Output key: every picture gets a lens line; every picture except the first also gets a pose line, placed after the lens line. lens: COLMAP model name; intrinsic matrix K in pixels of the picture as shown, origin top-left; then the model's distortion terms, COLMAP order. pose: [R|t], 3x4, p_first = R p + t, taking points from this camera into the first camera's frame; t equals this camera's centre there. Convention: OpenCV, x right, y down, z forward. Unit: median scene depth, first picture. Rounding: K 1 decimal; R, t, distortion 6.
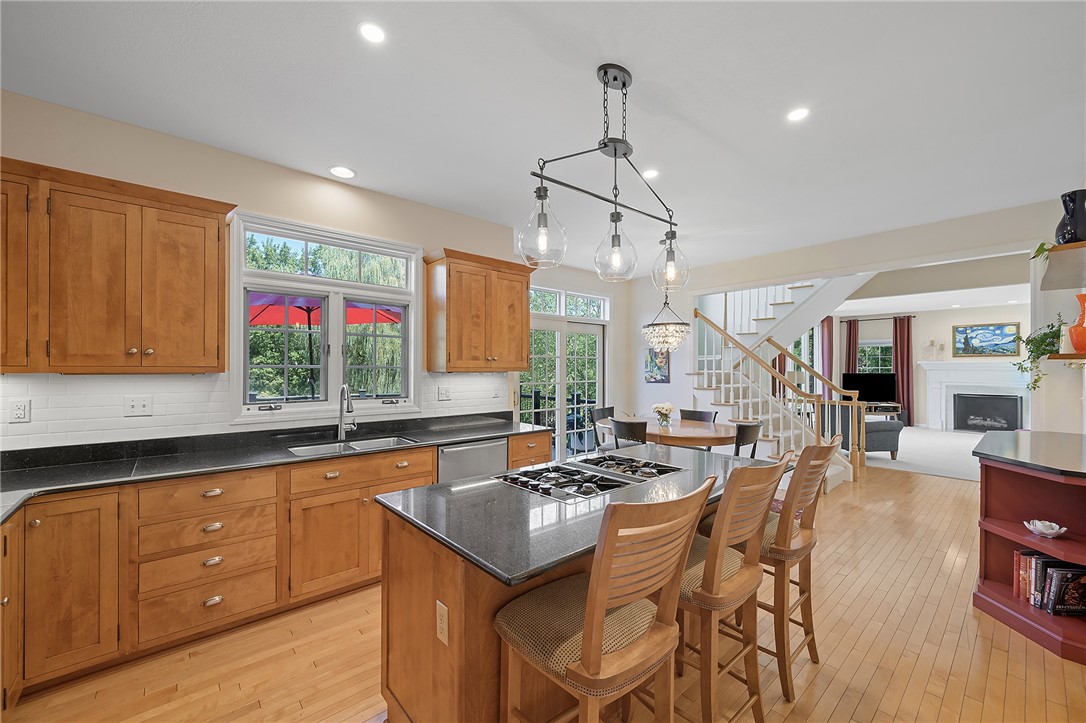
lens RADIAL K [[425.7, 0, 541.3], [0, 425.7, 367.9], [0, 0, 1]] dist [-0.003187, -0.000182]
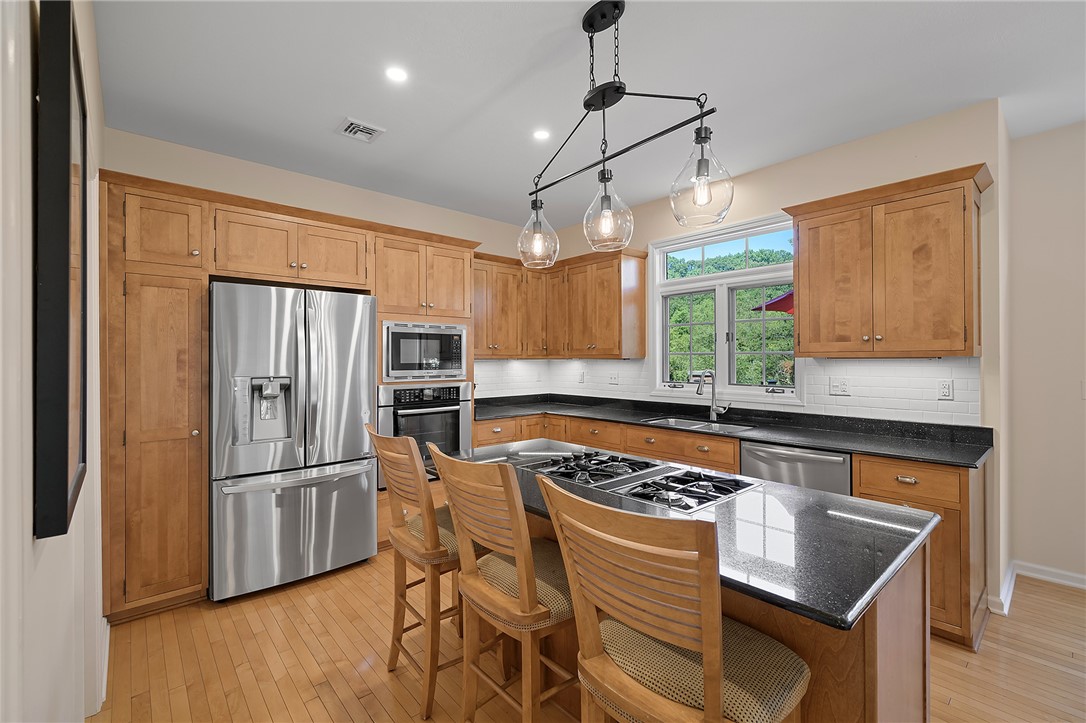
lens RADIAL K [[470.5, 0, 545.8], [0, 470.5, 361.6], [0, 0, 1]] dist [0.001466, -0.000048]
pose [[0.010539, 0.001949, -0.999943, 0.753605], [0.005780, 0.999981, 0.002010, 0.013915], [0.999928, -0.005801, 0.010527, 0.577155]]
